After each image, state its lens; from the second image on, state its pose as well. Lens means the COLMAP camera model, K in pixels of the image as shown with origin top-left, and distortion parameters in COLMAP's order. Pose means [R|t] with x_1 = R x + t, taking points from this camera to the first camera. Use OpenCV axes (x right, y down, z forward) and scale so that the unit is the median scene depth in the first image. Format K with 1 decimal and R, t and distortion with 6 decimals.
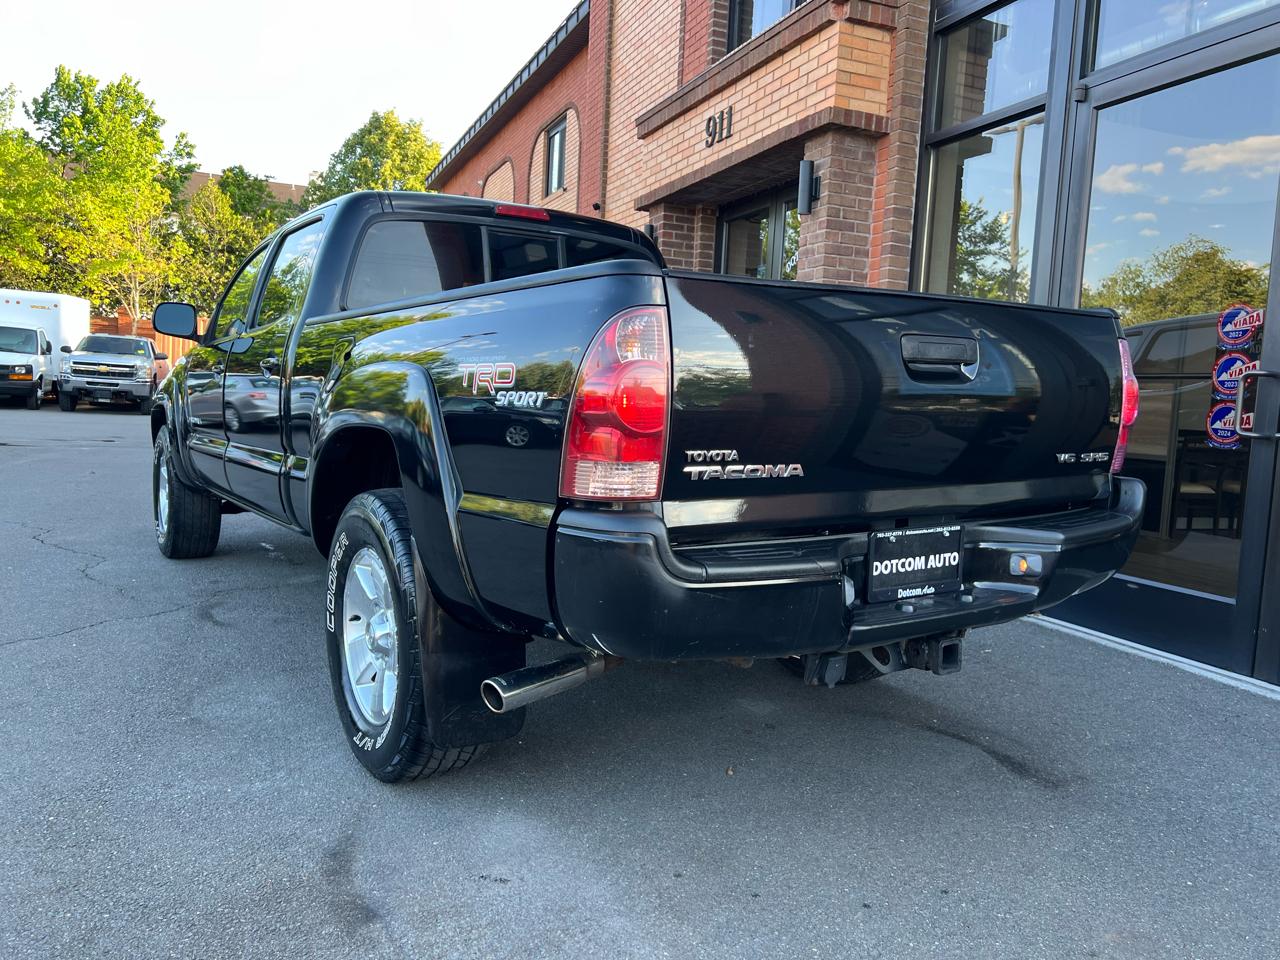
lens RADIAL K [[959.4, 0, 645.0], [0, 959.4, 472.7], [0, 0, 1]] dist [0.050180, -0.054728]
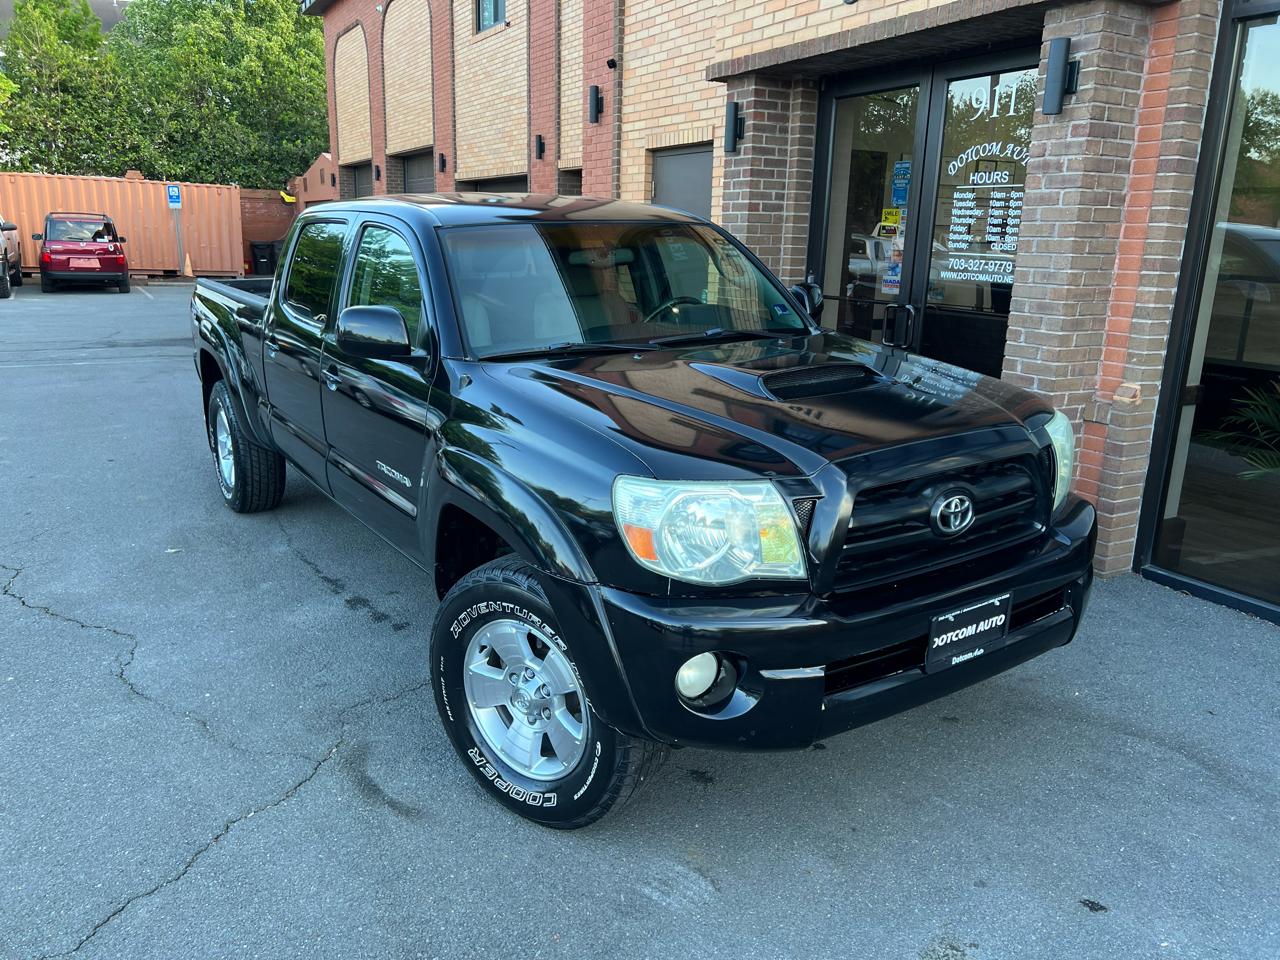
lens RADIAL K [[959.4, 0, 627.8], [0, 959.4, 484.1], [0, 0, 1]] dist [0.050180, -0.054728]
pose [[0.993142, -0.057532, 0.101780, -0.256425], [0.038358, 0.982699, 0.181192, -0.141778], [-0.110443, -0.176045, 0.978167, 0.269812]]
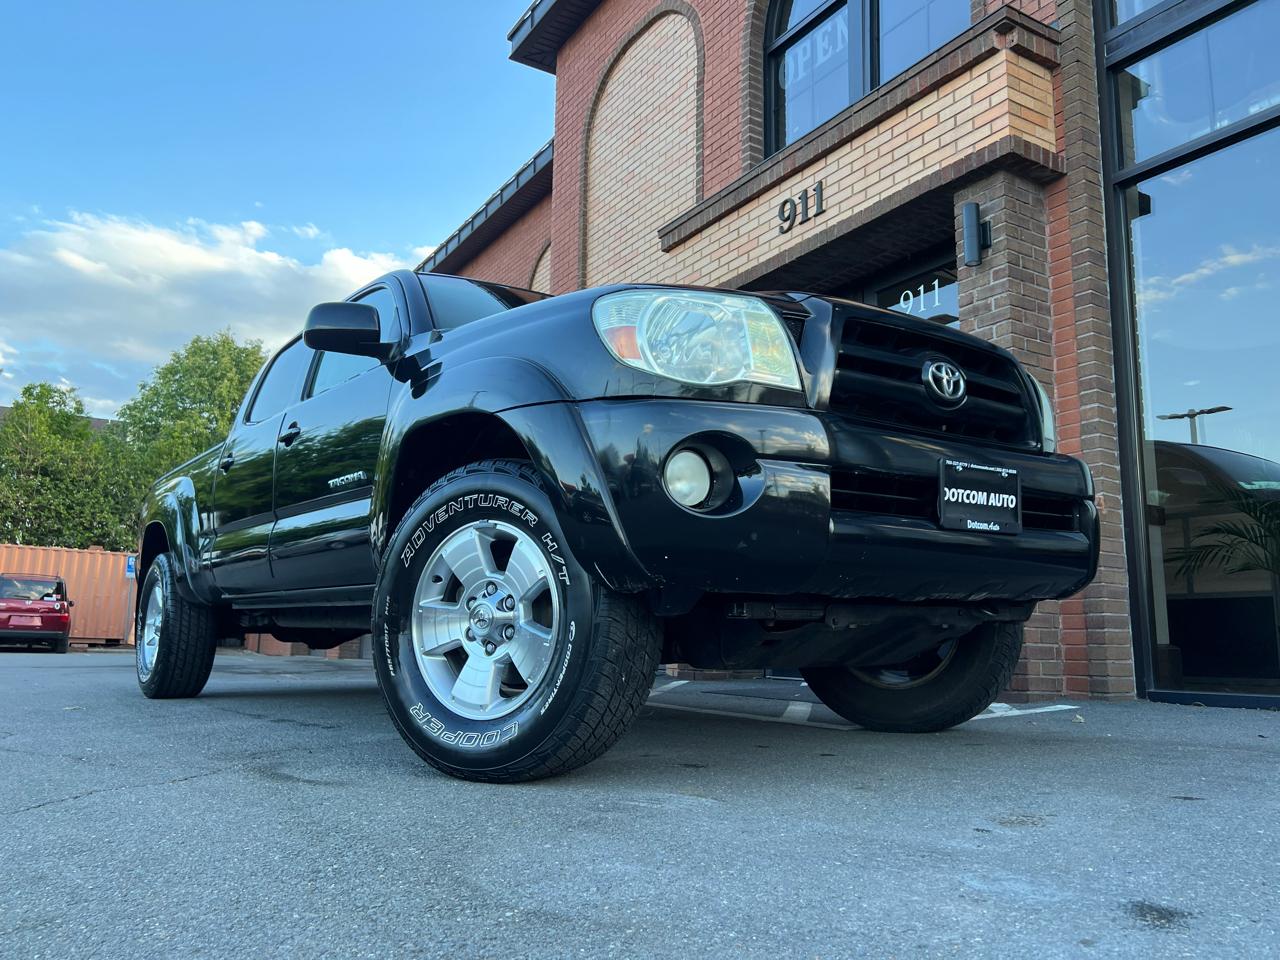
lens RADIAL K [[959.4, 0, 636.6], [0, 959.4, 484.7], [0, 0, 1]] dist [0.050180, -0.054728]
pose [[0.984896, -0.005911, 0.173045, -0.271619], [0.046533, 0.971685, -0.231654, 0.096516], [-0.166776, 0.236208, 0.957284, 0.310572]]
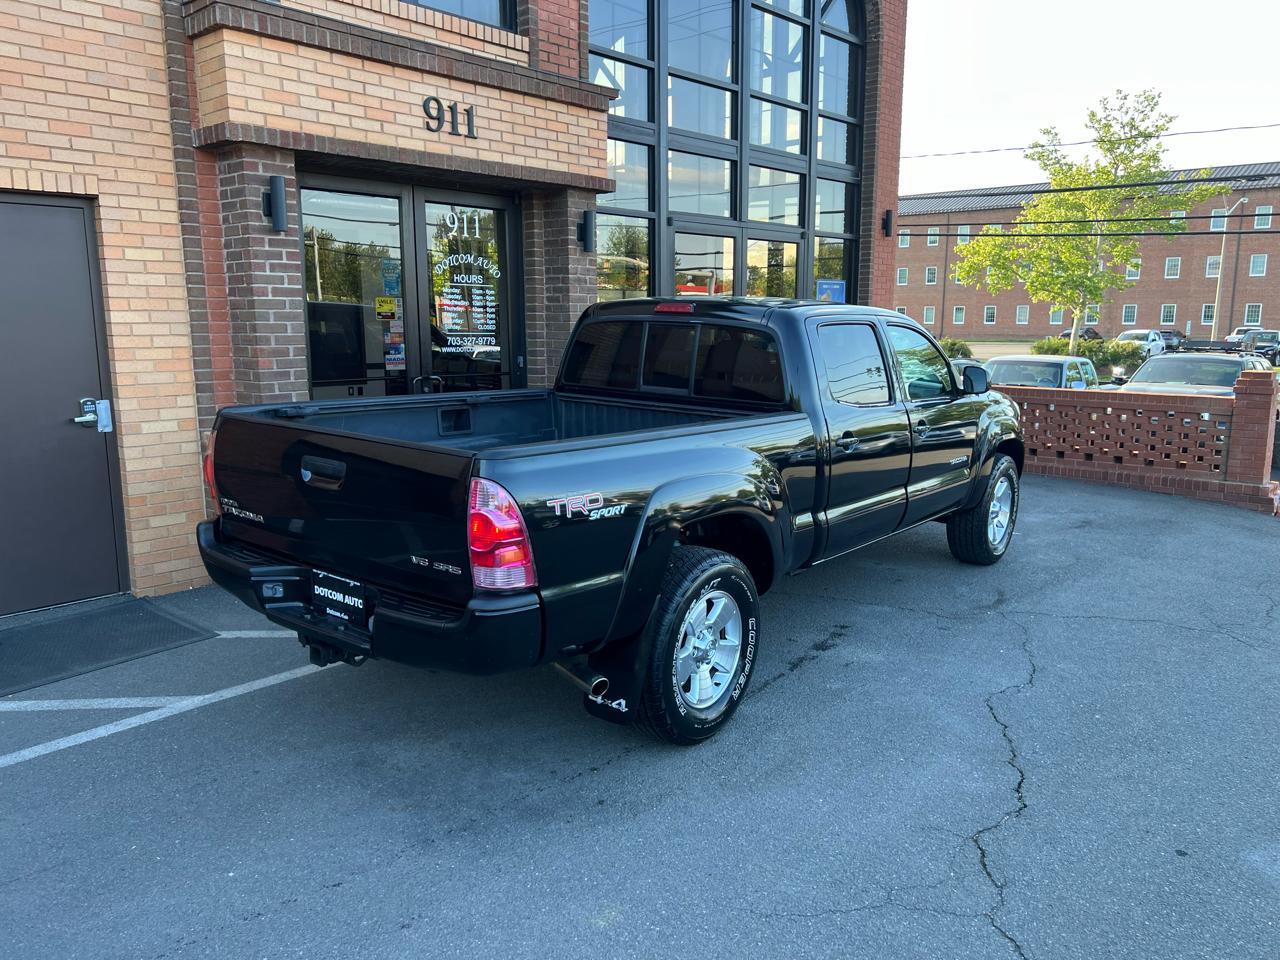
lens RADIAL K [[959.4, 0, 647.6], [0, 959.4, 484.6], [0, 0, 1]] dist [0.050180, -0.054728]
pose [[-0.431258, -0.207545, 0.878033, -1.099225], [0.047178, 0.966663, 0.251666, -0.297199], [-0.900994, 0.149957, -0.407090, 1.549528]]
